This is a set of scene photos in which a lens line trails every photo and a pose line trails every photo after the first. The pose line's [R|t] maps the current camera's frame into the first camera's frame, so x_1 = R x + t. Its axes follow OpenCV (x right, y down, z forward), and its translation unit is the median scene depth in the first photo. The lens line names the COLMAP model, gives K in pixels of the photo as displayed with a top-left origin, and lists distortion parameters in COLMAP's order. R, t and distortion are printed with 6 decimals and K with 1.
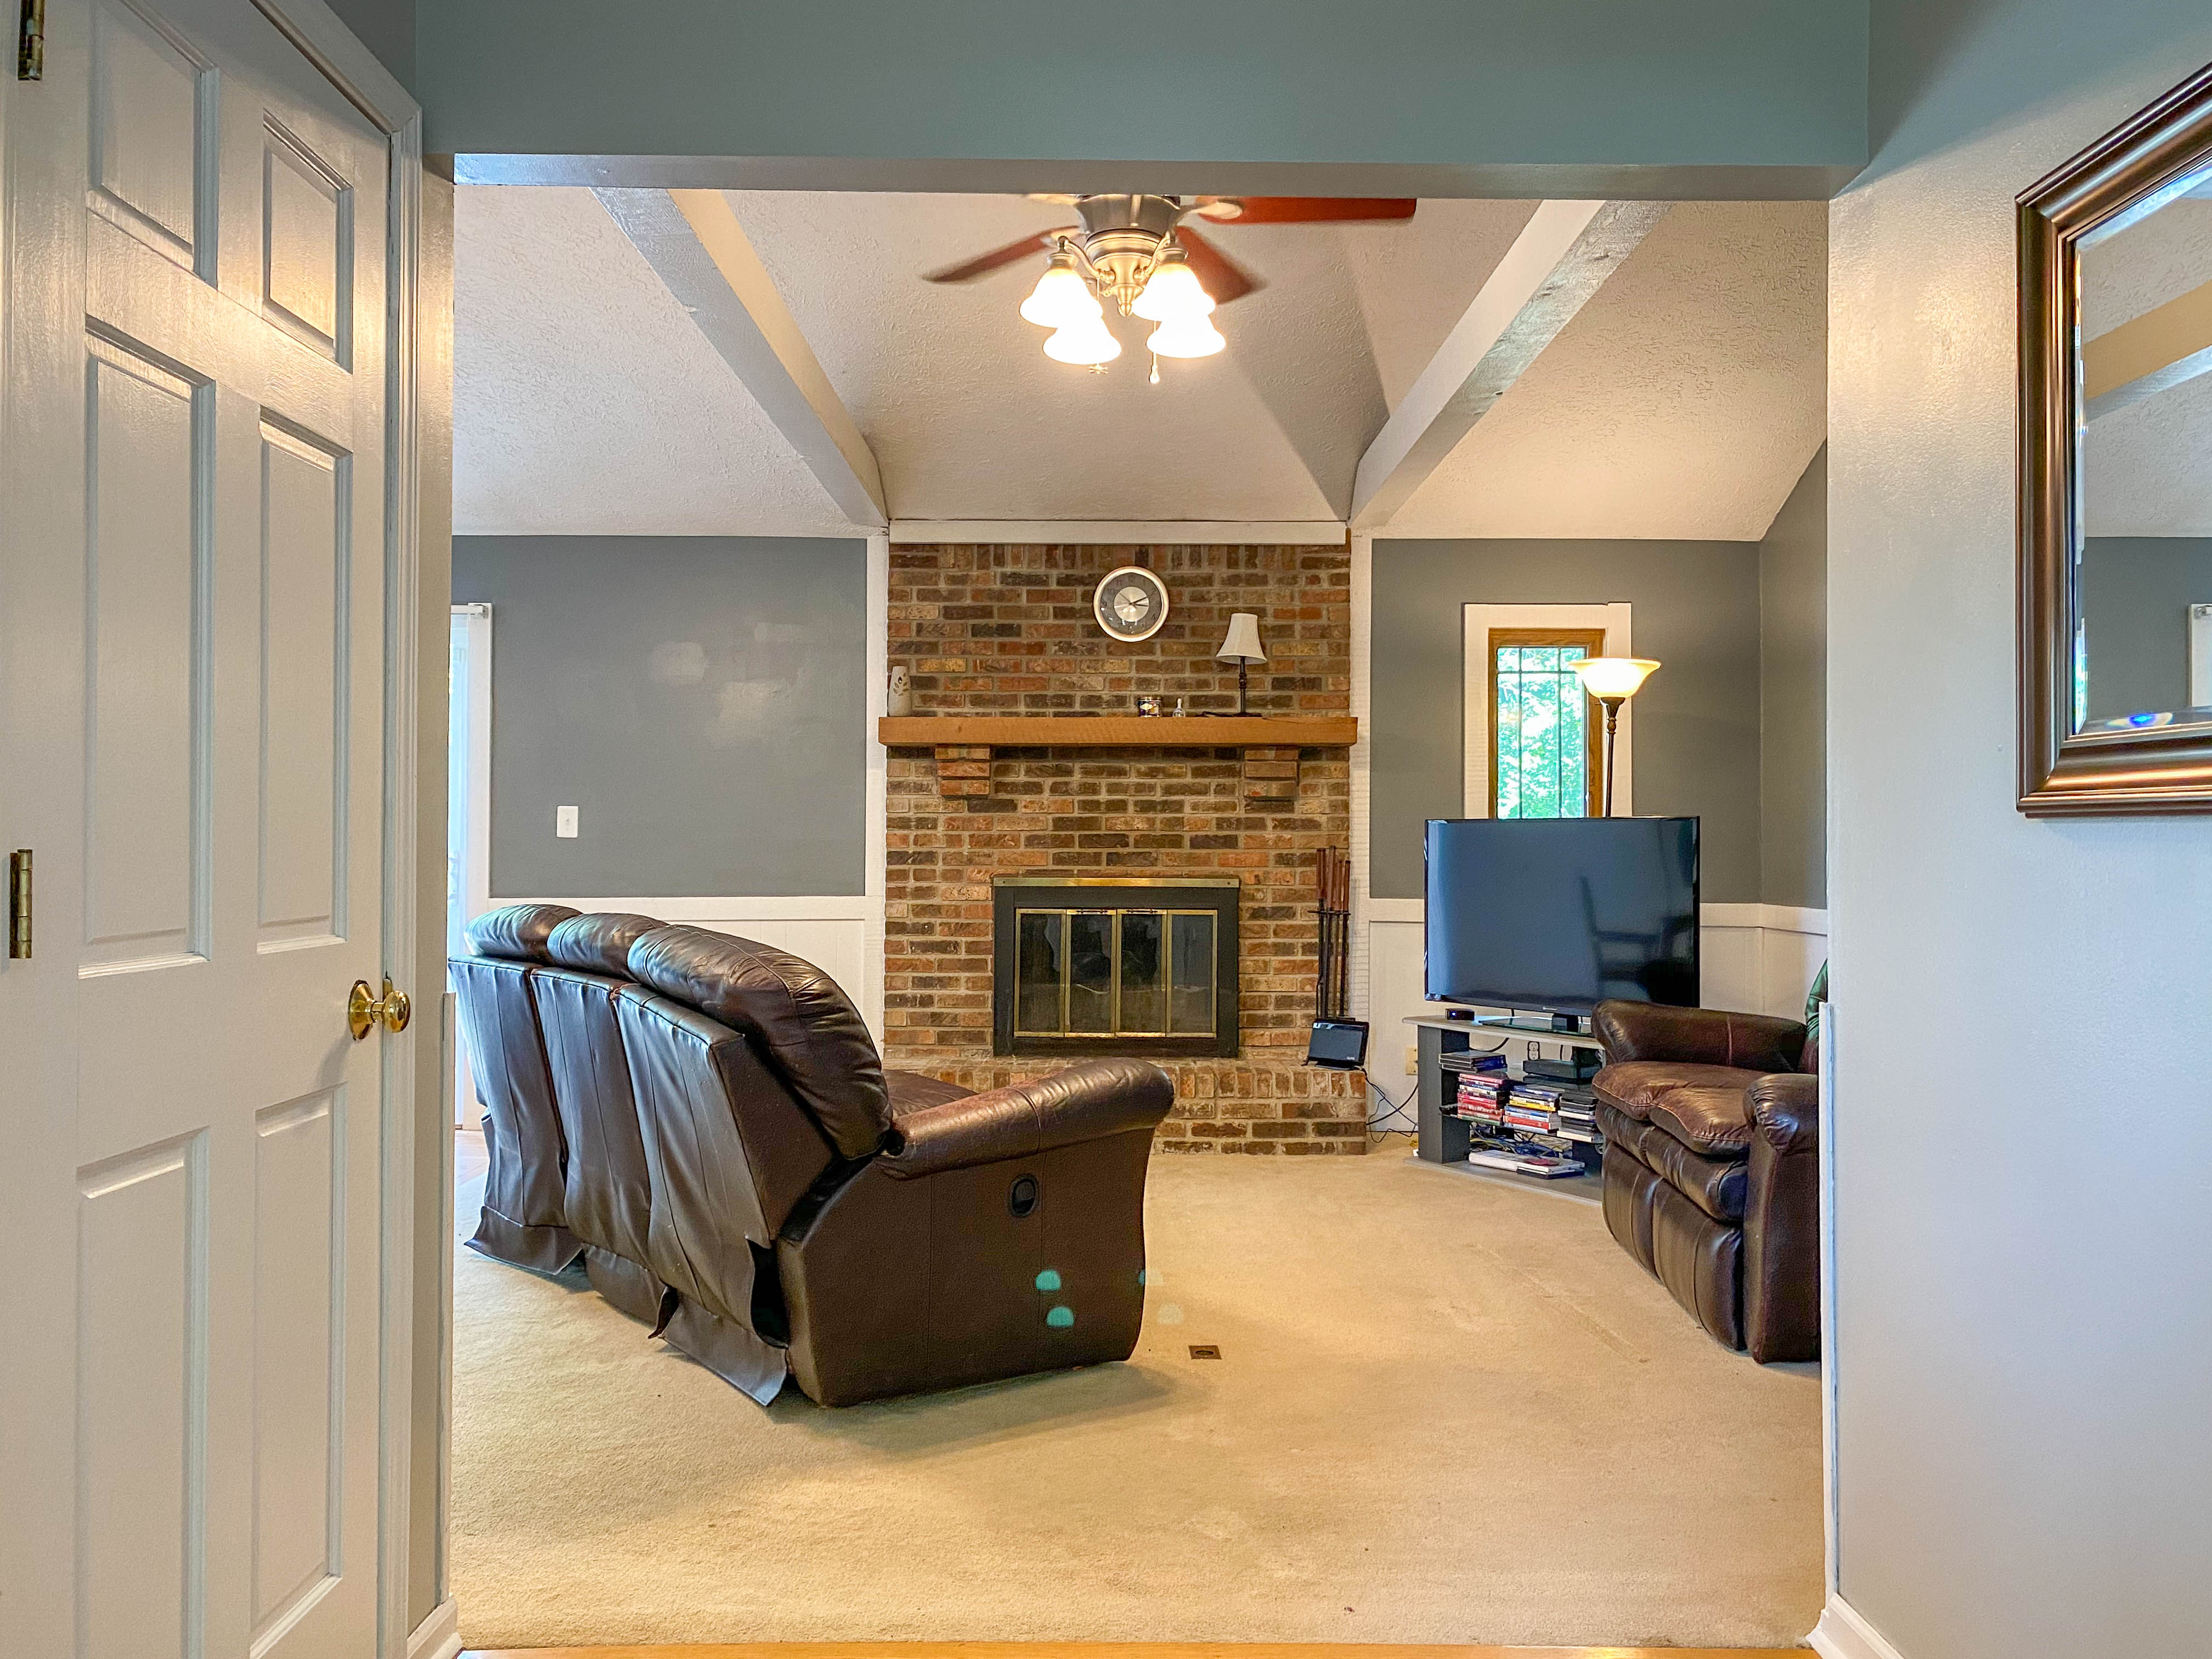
lens RADIAL K [[1725.7, 0, 1112.8], [0, 1725.7, 829.4], [0, 0, 1]] dist [0.102790, -0.360258]
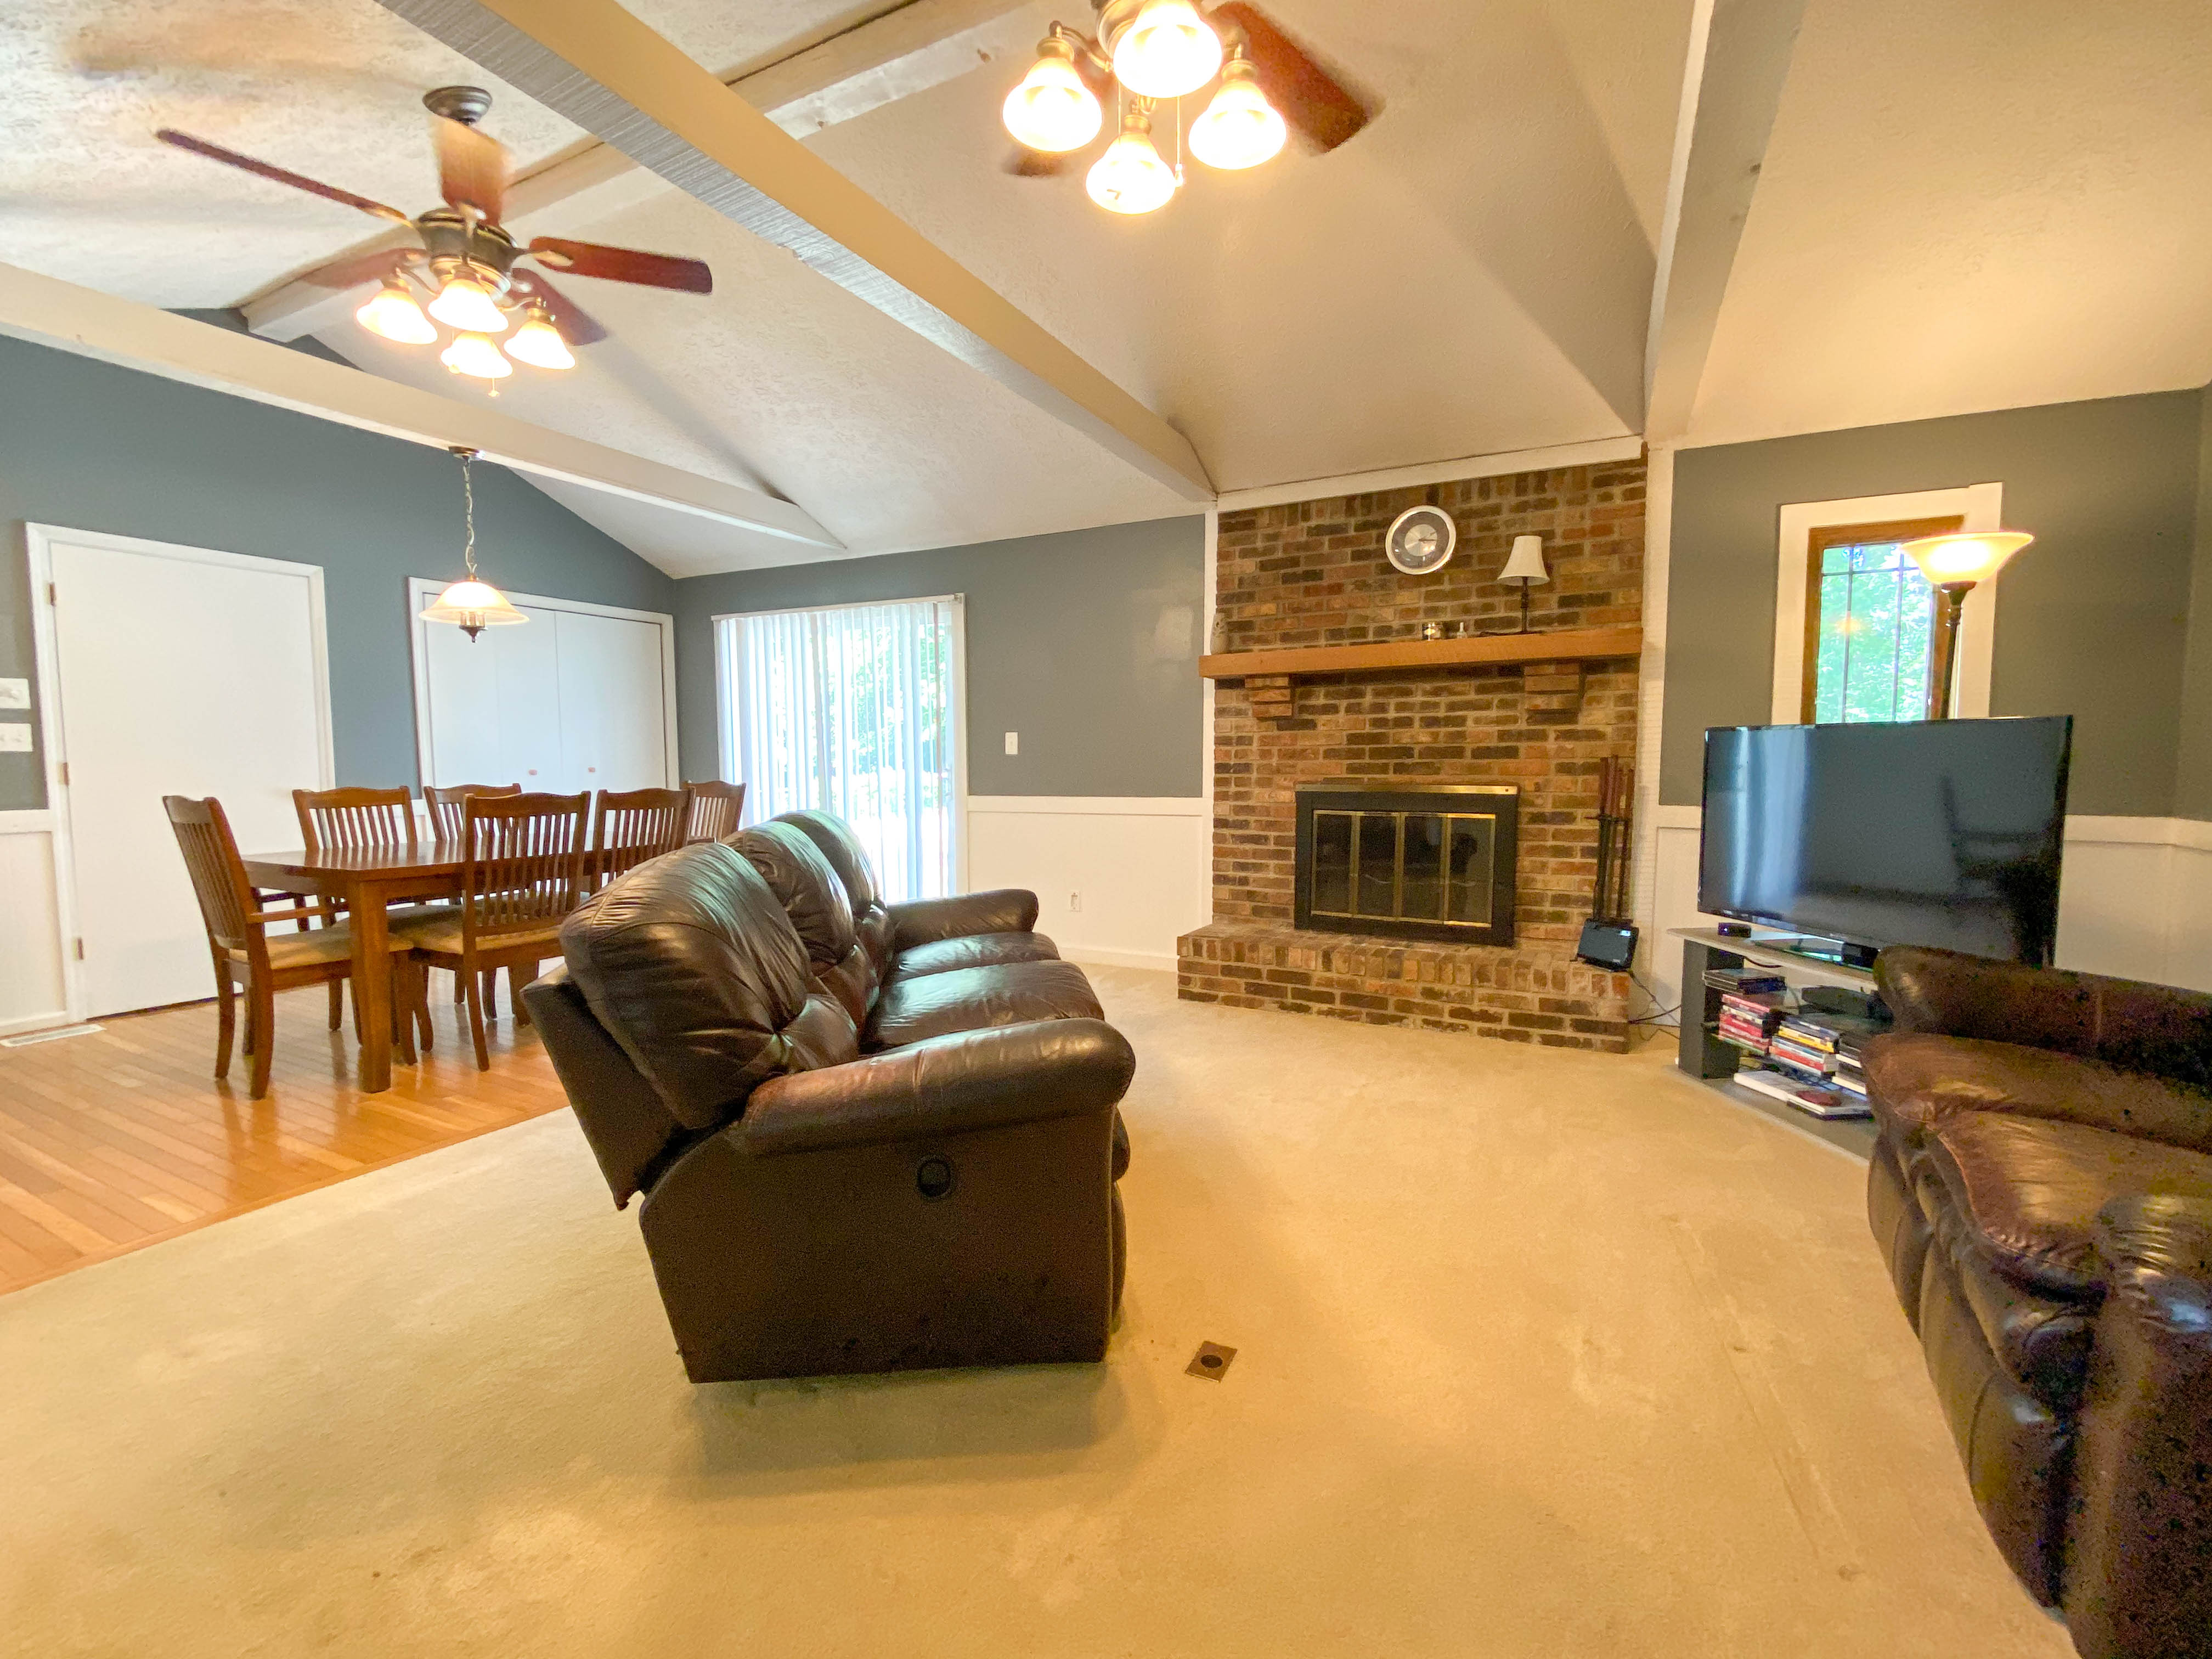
lens RADIAL K [[978.1, 0, 1080.5], [0, 978.1, 841.0], [0, 0, 1]] dist [0.013931, -0.017333]
pose [[0.878314, 0.031631, -0.477036, 0.126627], [0.014728, 0.995545, 0.093131, 0.001214], [0.477856, -0.088824, 0.873936, 0.321550]]
